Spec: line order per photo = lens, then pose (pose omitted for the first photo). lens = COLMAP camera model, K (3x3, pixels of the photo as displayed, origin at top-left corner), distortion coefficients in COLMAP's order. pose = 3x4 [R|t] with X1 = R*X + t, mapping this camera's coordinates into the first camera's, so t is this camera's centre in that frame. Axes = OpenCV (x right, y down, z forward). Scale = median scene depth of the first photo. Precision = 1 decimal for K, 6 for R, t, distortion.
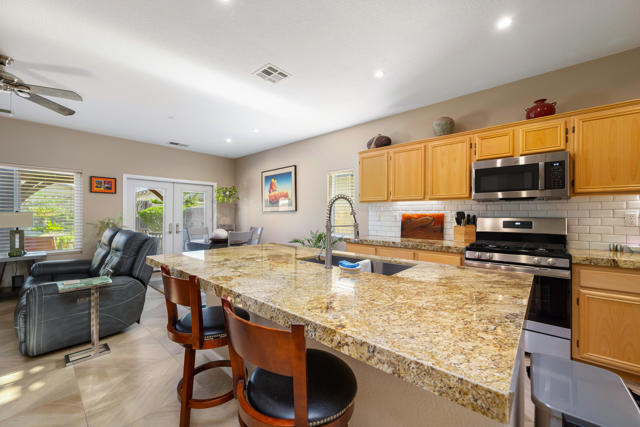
lens RADIAL K [[254.1, 0, 319.7], [0, 254.1, 214.8], [0, 0, 1]] dist [-0.001539, 0.000194]
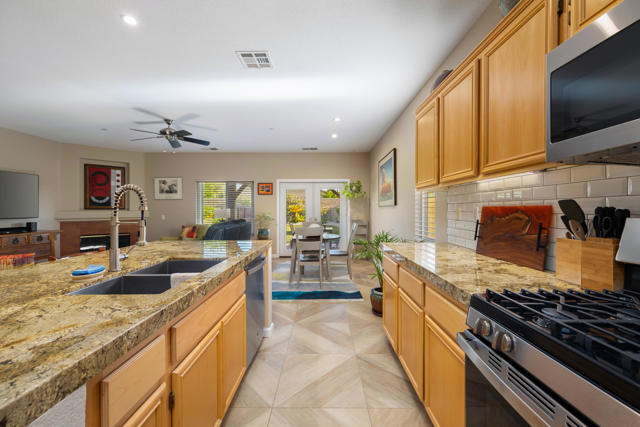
lens RADIAL K [[254.1, 0, 319.7], [0, 254.1, 210.0], [0, 0, 1]] dist [-0.001539, 0.000194]
pose [[0.657401, -0.002864, -0.753536, 0.502491], [0.002032, 0.999996, -0.002029, 0.001863], [0.753538, -0.000198, 0.657404, 0.417958]]
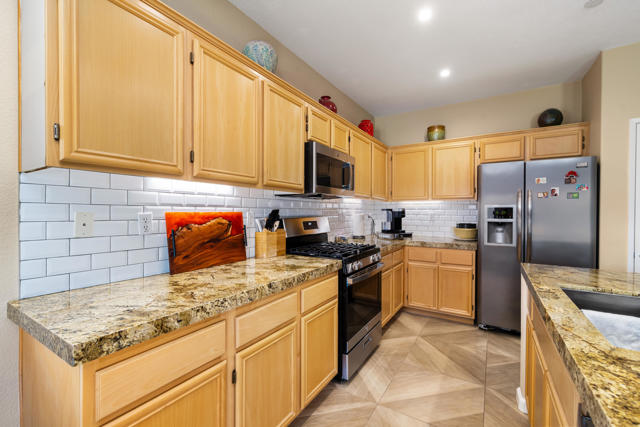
lens RADIAL K [[275.9, 0, 318.5], [0, 275.9, 213.5], [0, 0, 1]] dist [0.002126, -0.000607]
pose [[-0.170744, -0.009543, 0.985269, -0.130959], [-0.004373, 0.999951, 0.008927, -0.007707], [-0.985306, -0.002785, -0.170777, 0.853014]]
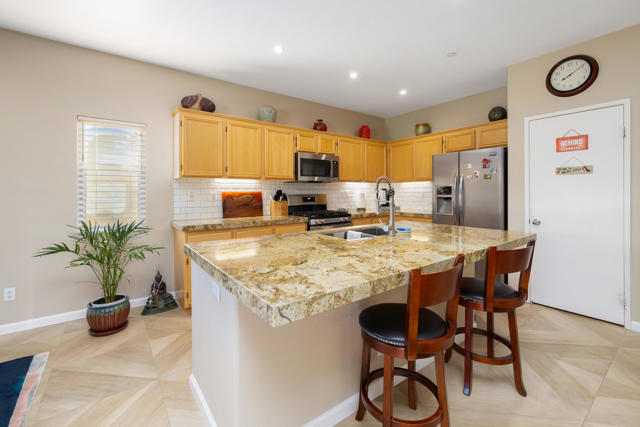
lens RADIAL K [[270.6, 0, 318.7], [0, 270.6, 193.8], [0, 0, 1]] dist [-0.014562, -0.000282]
pose [[0.194255, -0.006763, 0.980928, -0.558882], [0.006716, 0.999962, 0.005565, -0.000660], [-0.980928, 0.005507, 0.194293, 0.480721]]
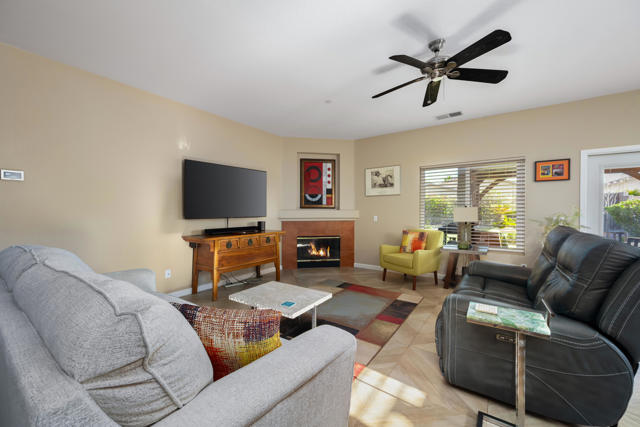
lens RADIAL K [[254.1, 0, 319.4], [0, 254.1, 212.4], [0, 0, 1]] dist [-0.001539, 0.000194]
pose [[0.107134, 0.001857, -0.994243, -0.226230], [-0.003070, 0.999994, 0.001536, 0.012415], [0.994240, 0.002888, 0.107139, 0.301061]]
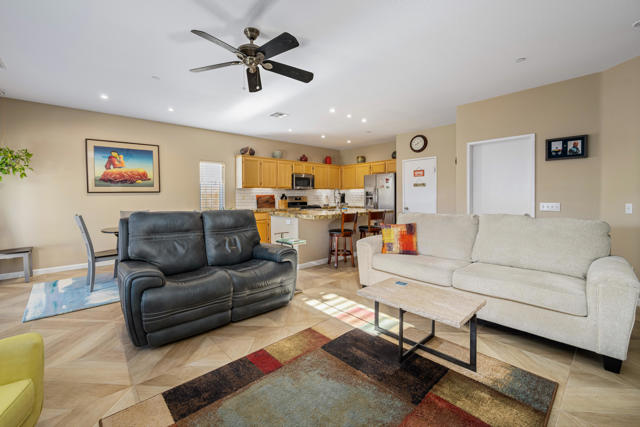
lens RADIAL K [[266.0, 0, 299.7], [0, 266.0, 197.4], [0, 0, 1]] dist [0.001217, -0.000098]
pose [[0.129201, -0.004638, 0.991608, -1.491046], [0.009078, 0.999953, 0.003494, 0.009743], [-0.991577, 0.008550, 0.129237, 0.466219]]
